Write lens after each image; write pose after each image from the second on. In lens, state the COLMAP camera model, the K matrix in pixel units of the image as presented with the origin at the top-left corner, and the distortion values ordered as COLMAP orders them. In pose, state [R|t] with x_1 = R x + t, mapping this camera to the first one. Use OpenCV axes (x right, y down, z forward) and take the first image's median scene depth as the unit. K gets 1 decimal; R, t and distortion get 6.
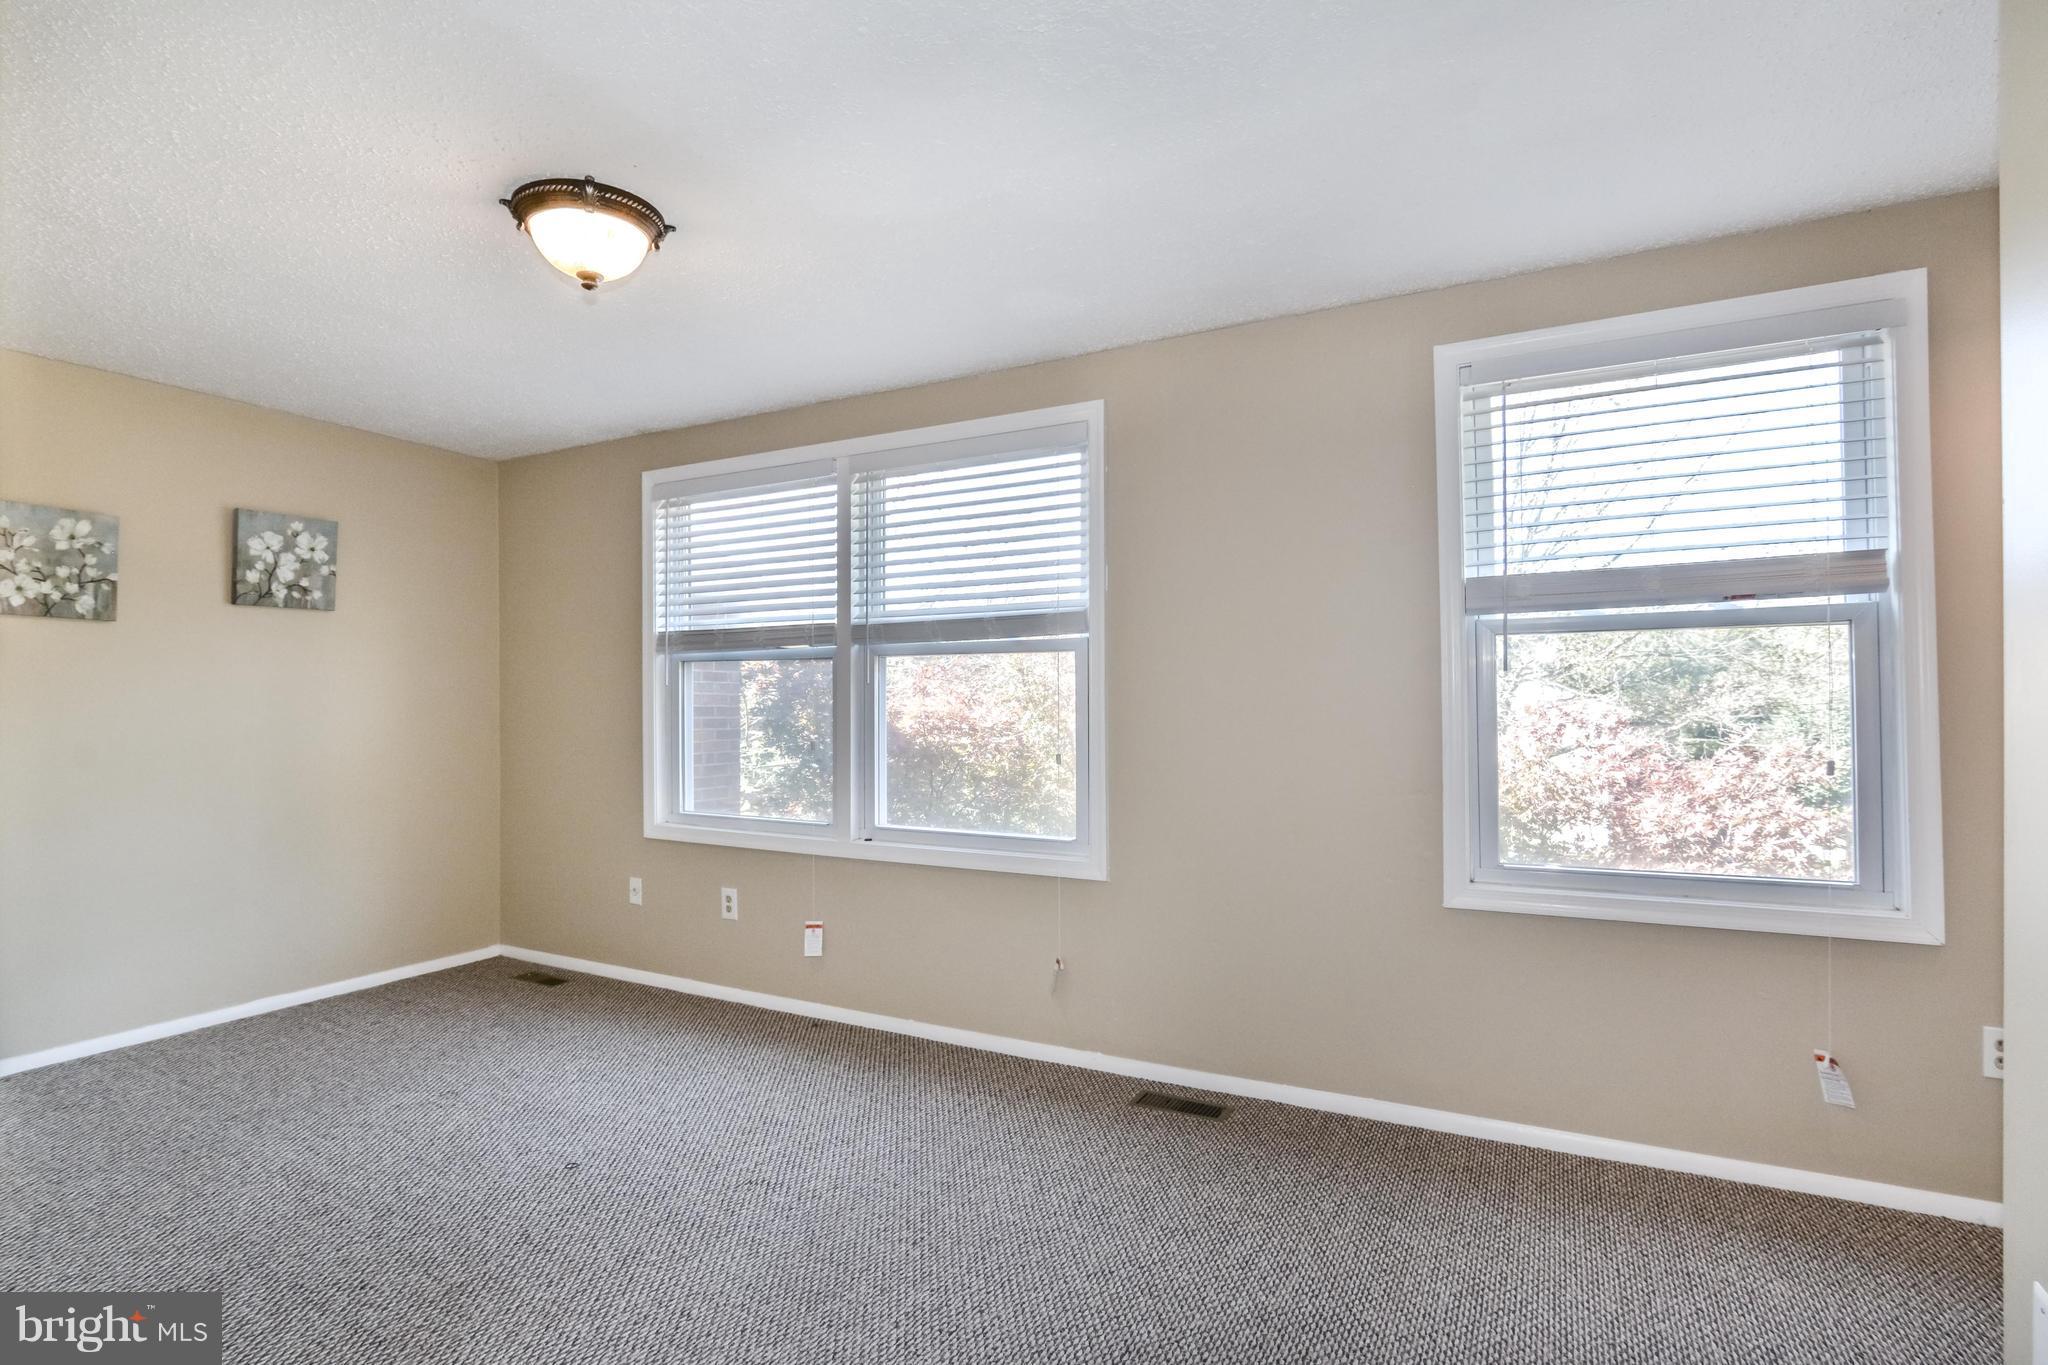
lens RADIAL K [[1011.2, 0, 996.1], [0, 1011.2, 700.1], [0, 0, 1]] dist [-0.024825, 0.005926]
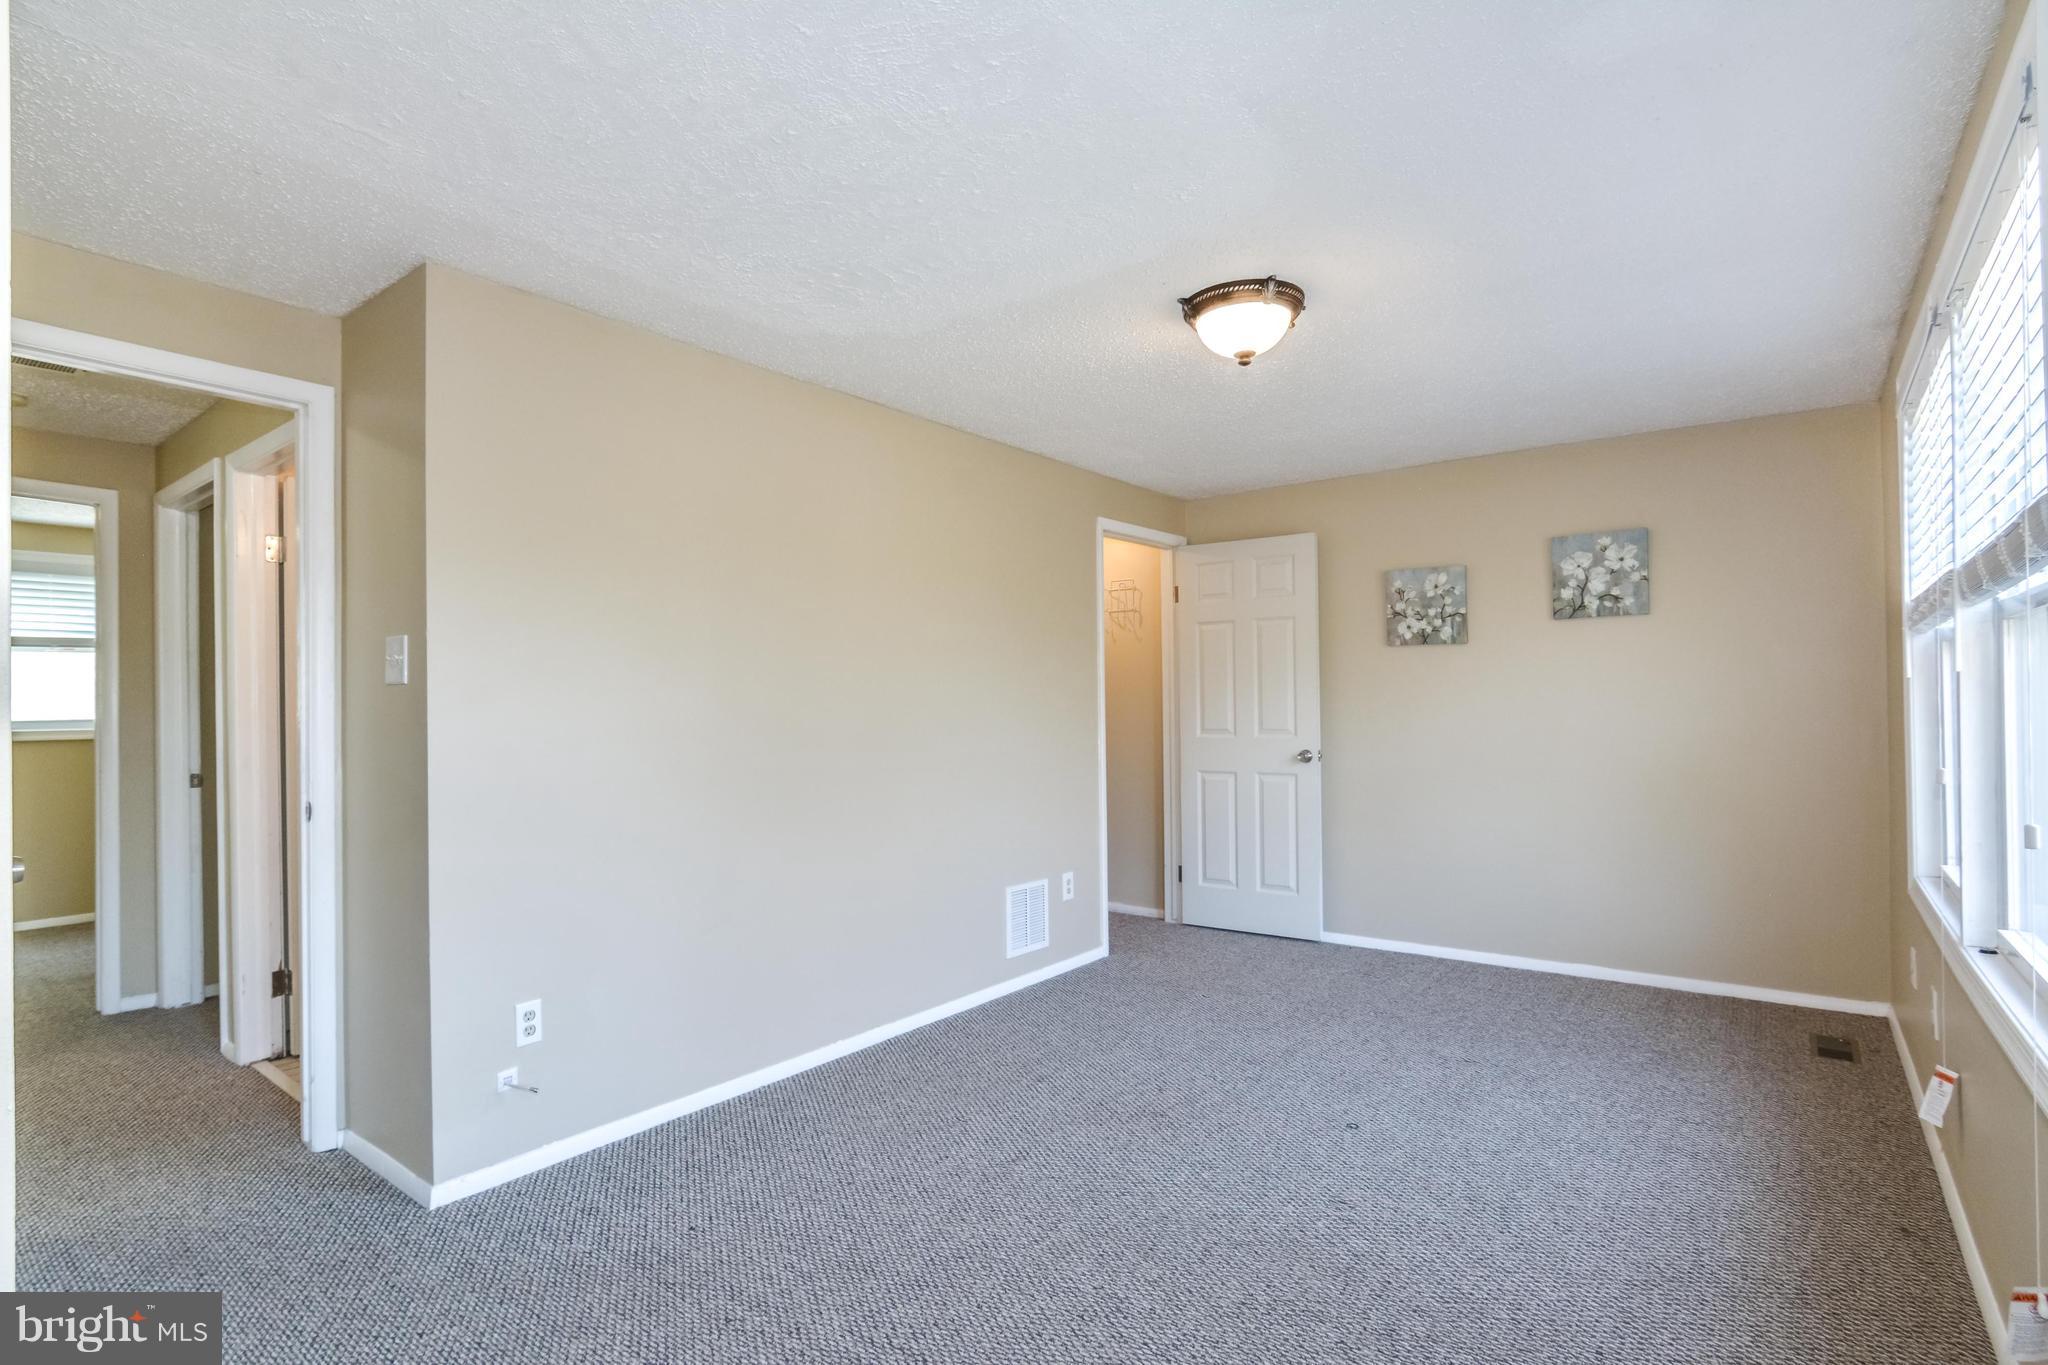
lens RADIAL K [[990.8, 0, 1006.1], [0, 990.8, 706.9], [0, 0, 1]] dist [-0.025942, 0.008892]
pose [[-0.164848, 0.001321, -0.986318, 0.505347], [0.009071, 0.999959, -0.000176, 0.001191], [0.986277, -0.008976, -0.164853, 0.577740]]
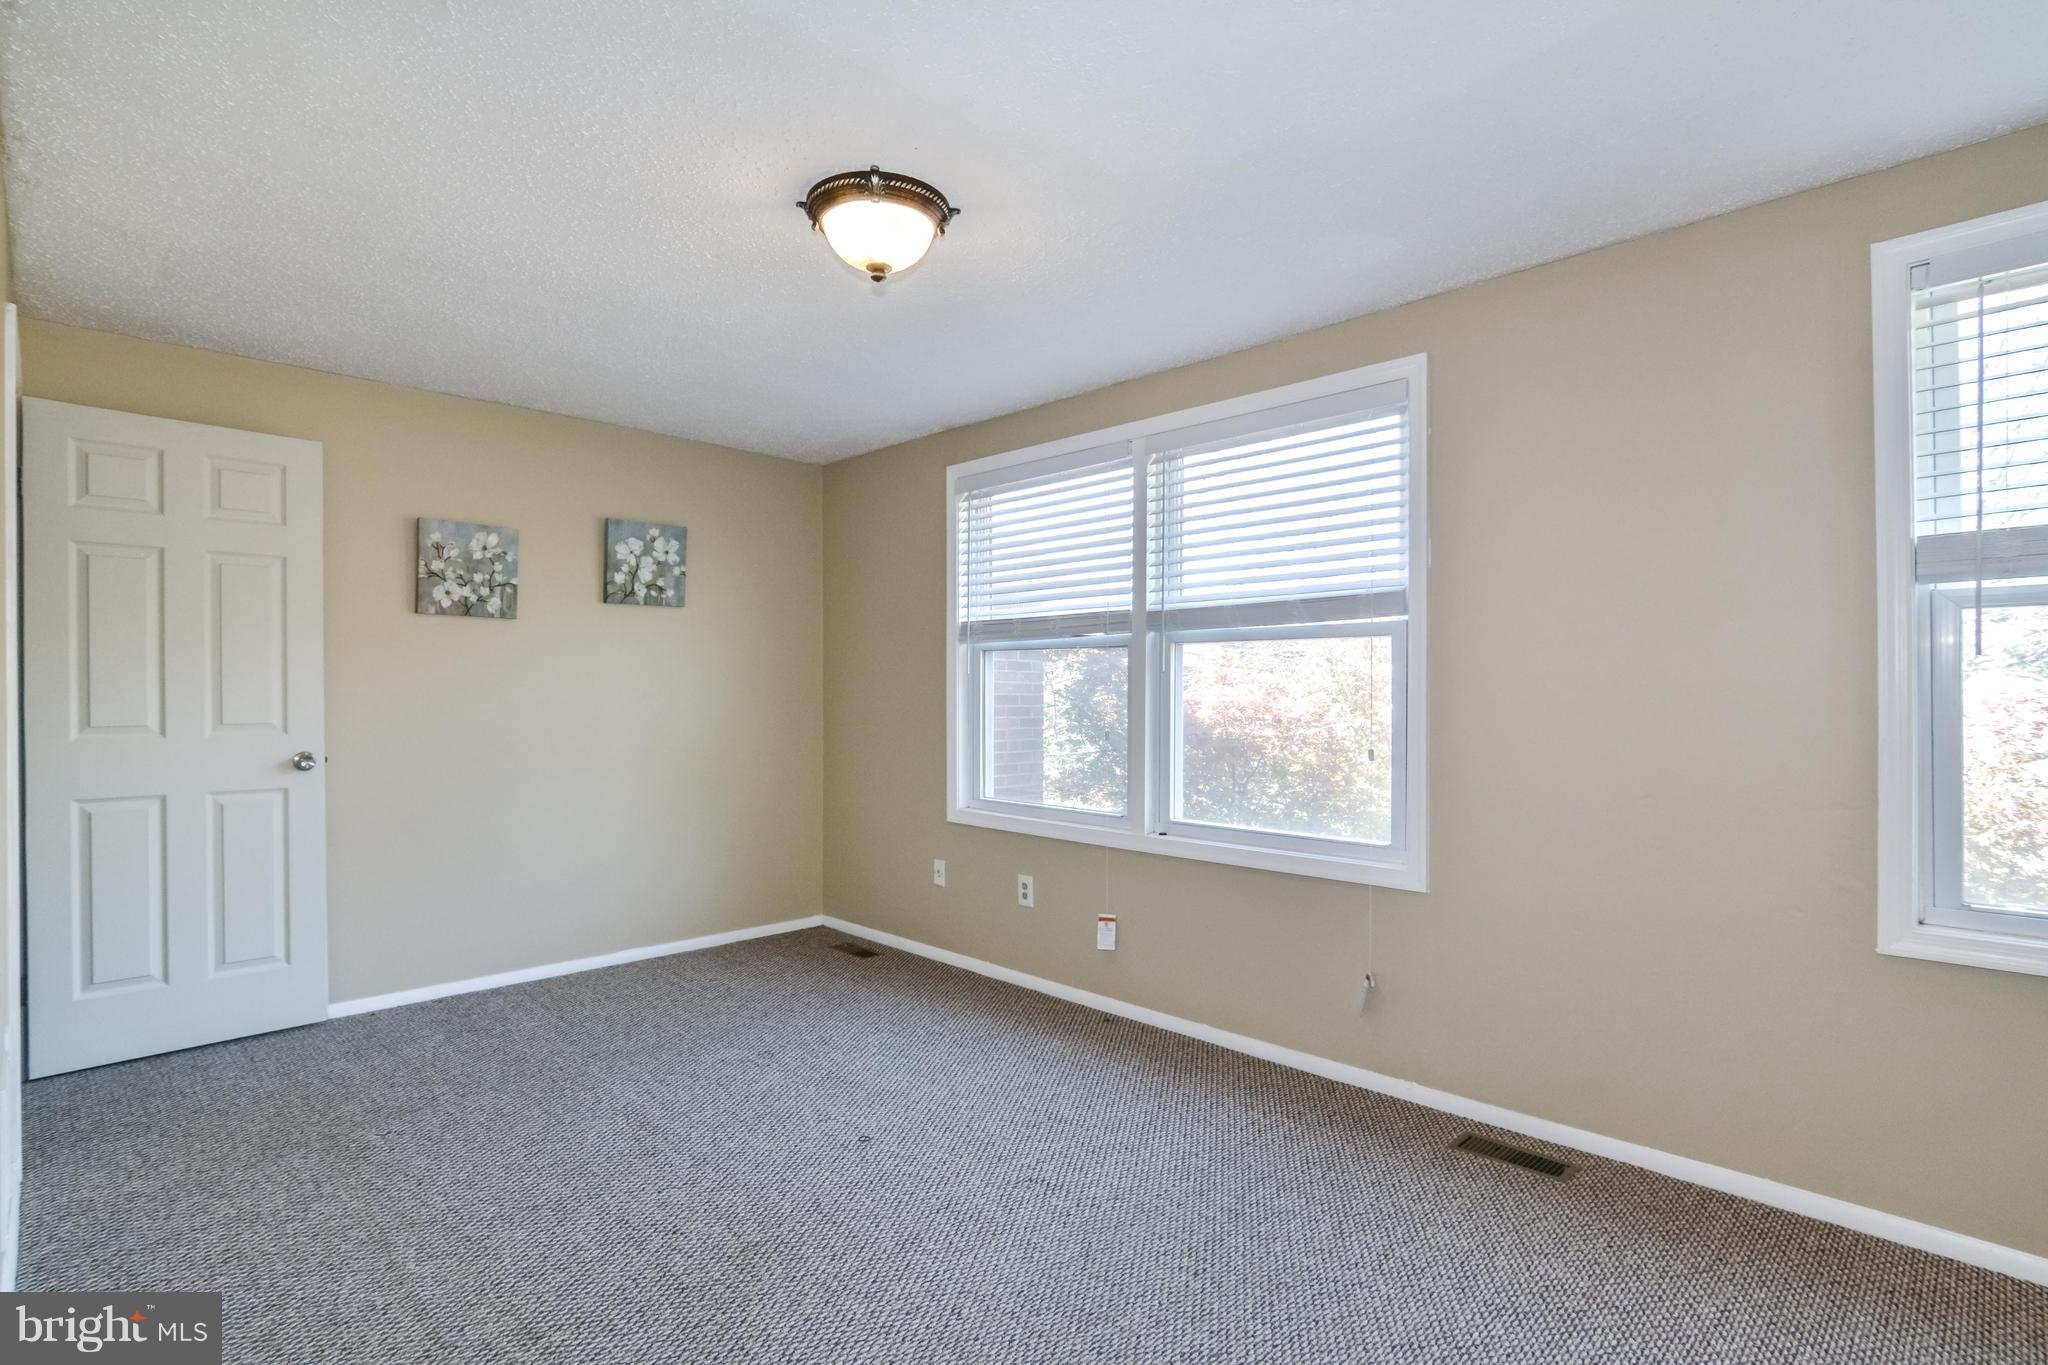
lens RADIAL K [[1003.6, 0, 1009.7], [0, 1003.6, 700.0], [0, 0, 1]] dist [-0.028948, 0.007984]
pose [[0.957501, 0.007345, -0.288337, 0.008486], [-0.004389, 0.999931, 0.010896, 0.000568], [0.288397, -0.009167, 0.957467, 0.042441]]
